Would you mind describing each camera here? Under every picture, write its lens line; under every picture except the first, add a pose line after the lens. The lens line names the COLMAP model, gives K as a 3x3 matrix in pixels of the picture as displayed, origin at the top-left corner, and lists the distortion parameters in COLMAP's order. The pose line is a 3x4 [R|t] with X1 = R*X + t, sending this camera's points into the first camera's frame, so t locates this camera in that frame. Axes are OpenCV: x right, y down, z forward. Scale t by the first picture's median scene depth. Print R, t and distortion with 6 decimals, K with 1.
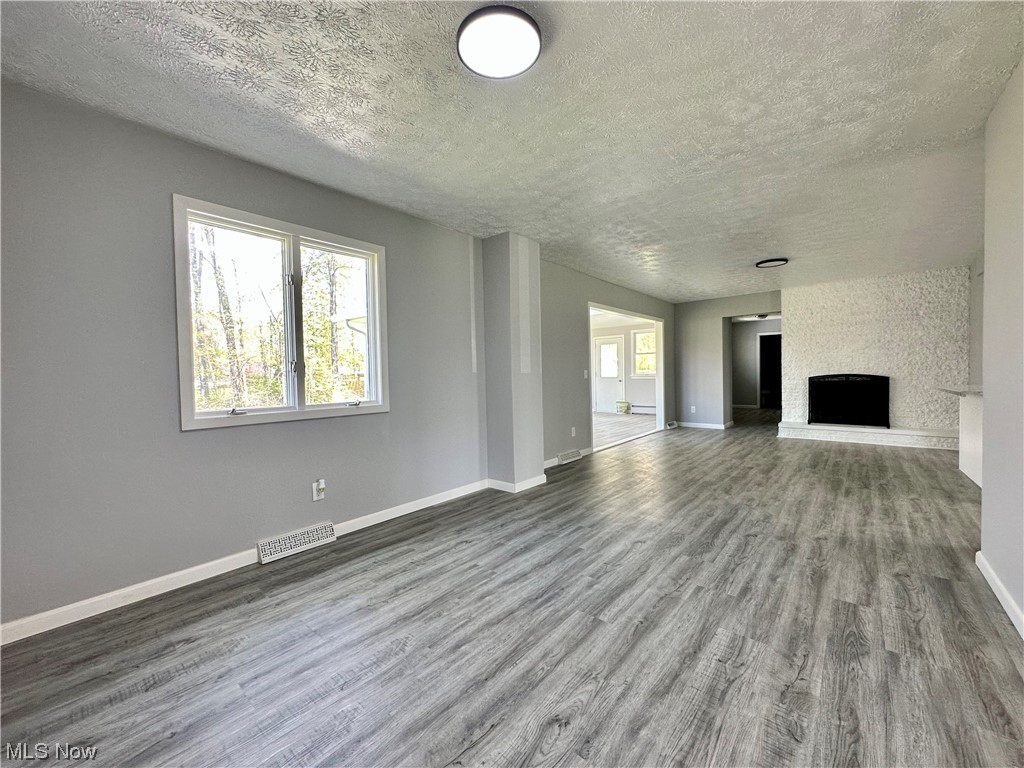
lens RADIAL K [[412.3, 0, 517.3], [0, 412.3, 380.0], [0, 0, 1]] dist [-0.000277, -0.000098]
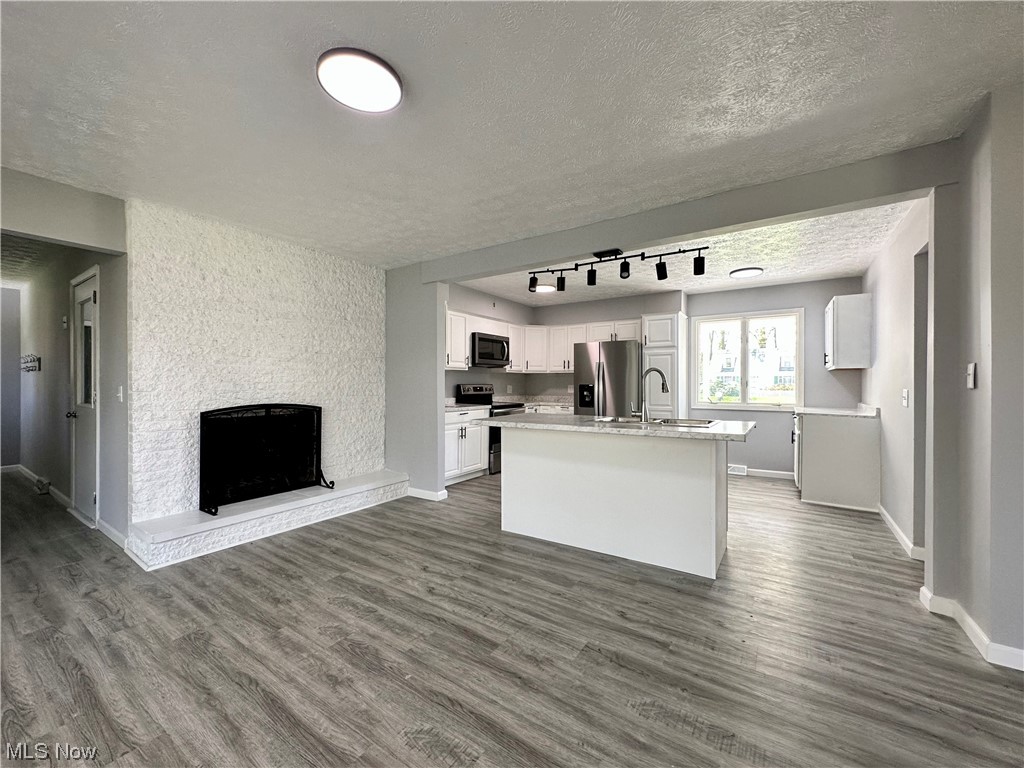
lens RADIAL K [[412.3, 0, 510.7], [0, 412.3, 383.5], [0, 0, 1]] dist [-0.000277, -0.000098]
pose [[-0.091830, 0.019946, 0.995575, 0.219143], [0.015577, 0.999706, -0.018591, -0.026158], [-0.995653, 0.013801, -0.092114, 0.719351]]
